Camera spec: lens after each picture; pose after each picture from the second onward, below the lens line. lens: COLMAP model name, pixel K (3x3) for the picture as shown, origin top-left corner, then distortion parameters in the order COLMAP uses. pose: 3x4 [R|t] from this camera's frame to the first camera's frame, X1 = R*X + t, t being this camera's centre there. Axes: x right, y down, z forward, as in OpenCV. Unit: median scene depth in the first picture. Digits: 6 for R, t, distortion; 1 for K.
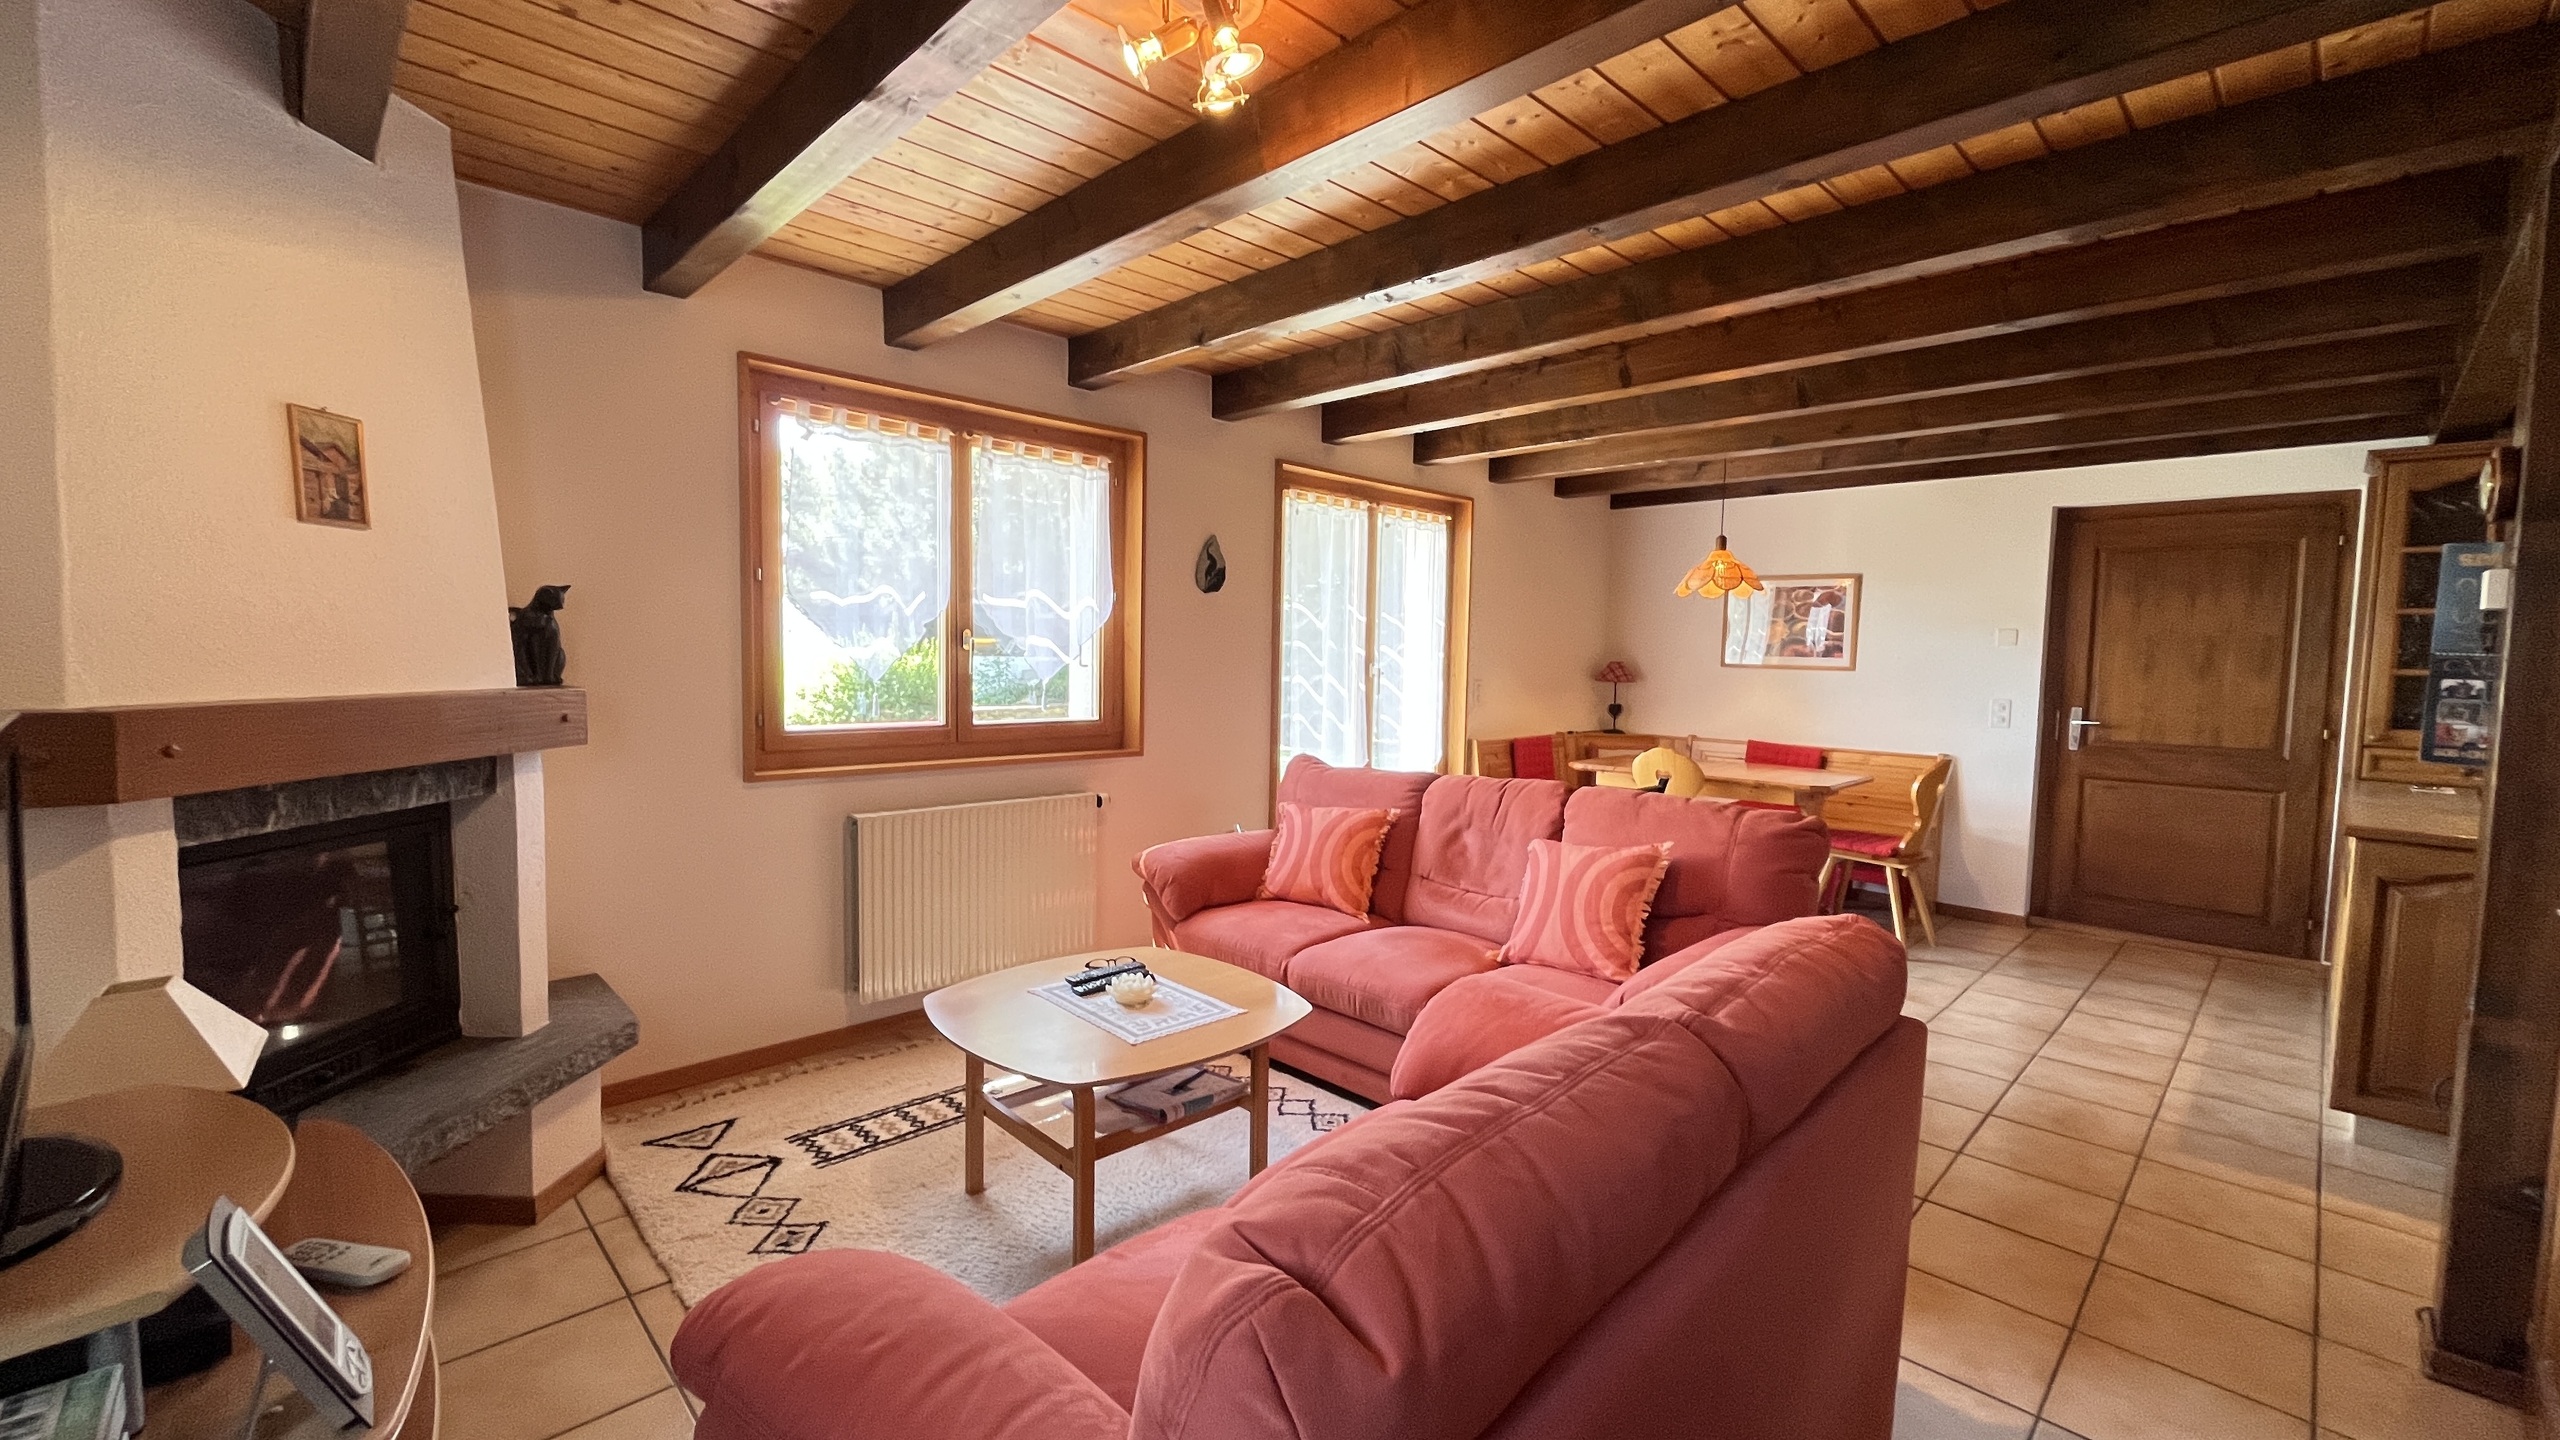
lens RADIAL K [[1027.6, 0, 1278.2], [0, 1027.6, 706.6], [0, 0, 1]] dist [0.004872, 0.000418]
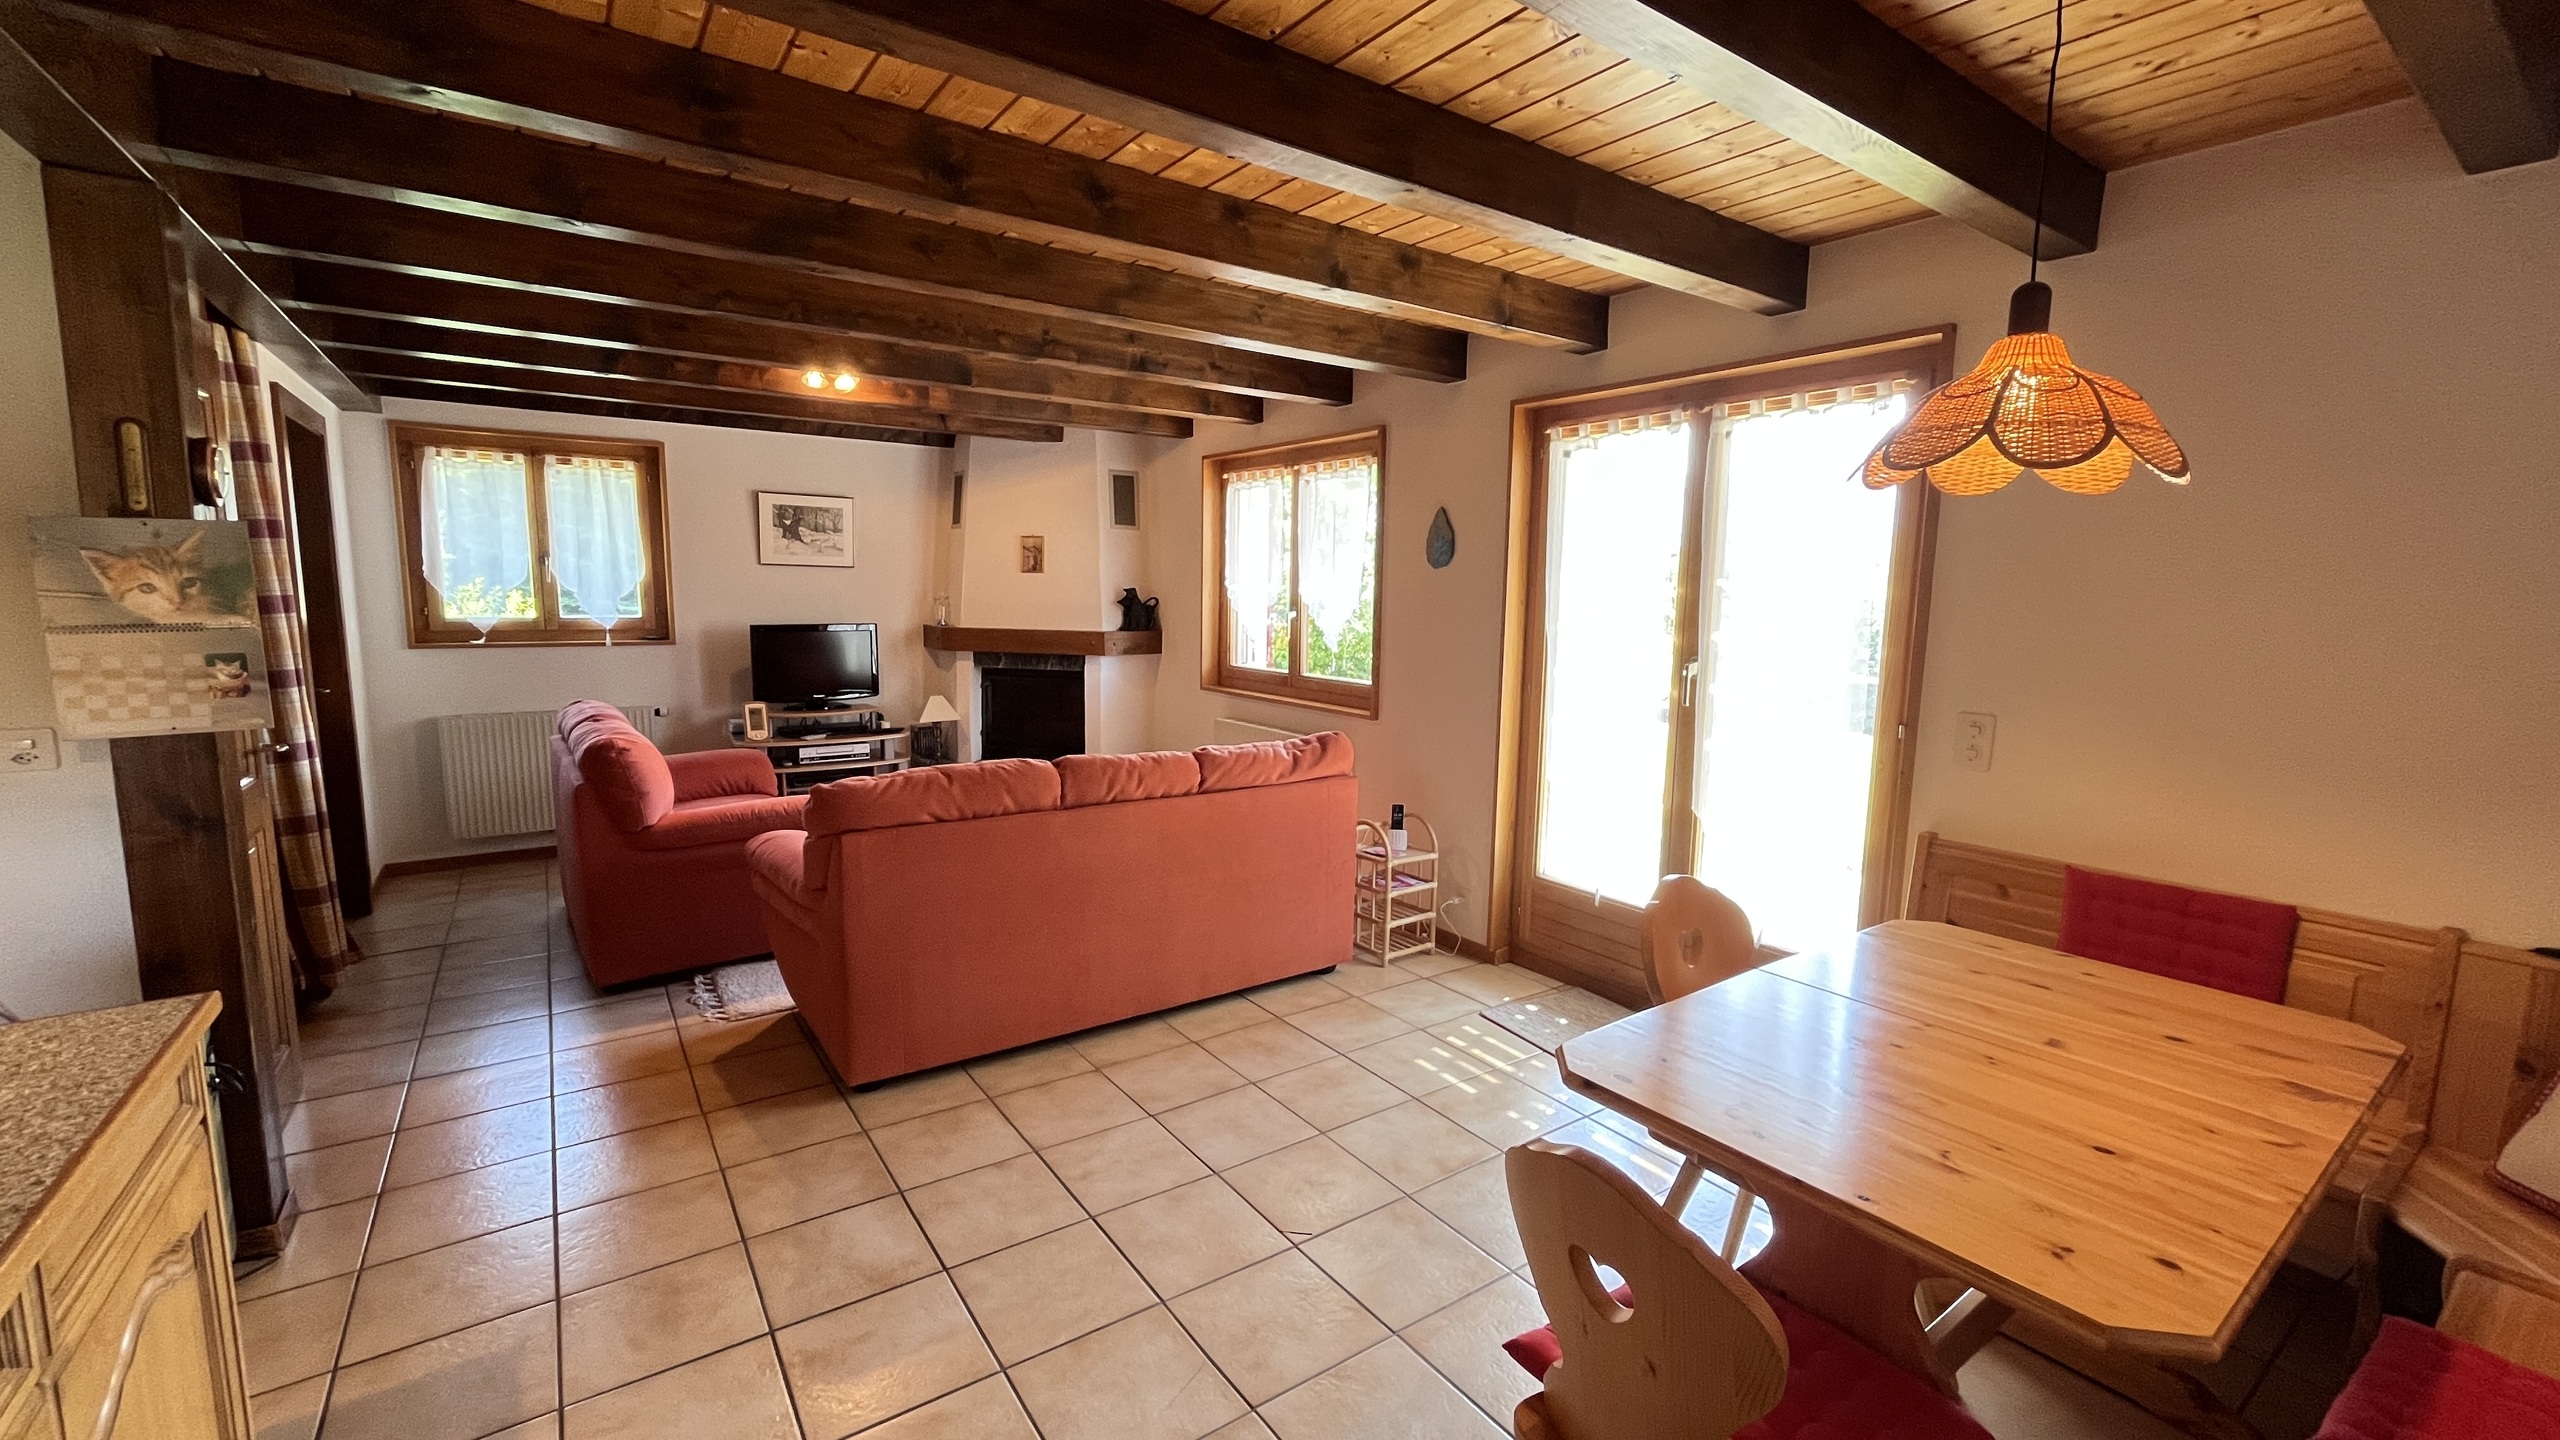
lens RADIAL K [[1027.6, 0, 1284.4], [0, 1027.6, 733.1], [0, 0, 1]] dist [0.004872, 0.000418]
pose [[-0.149511, 0.098226, -0.983869, 1.067586], [-0.090734, 0.989492, 0.112576, -0.061179], [0.984588, 0.106102, -0.139027, 1.169529]]
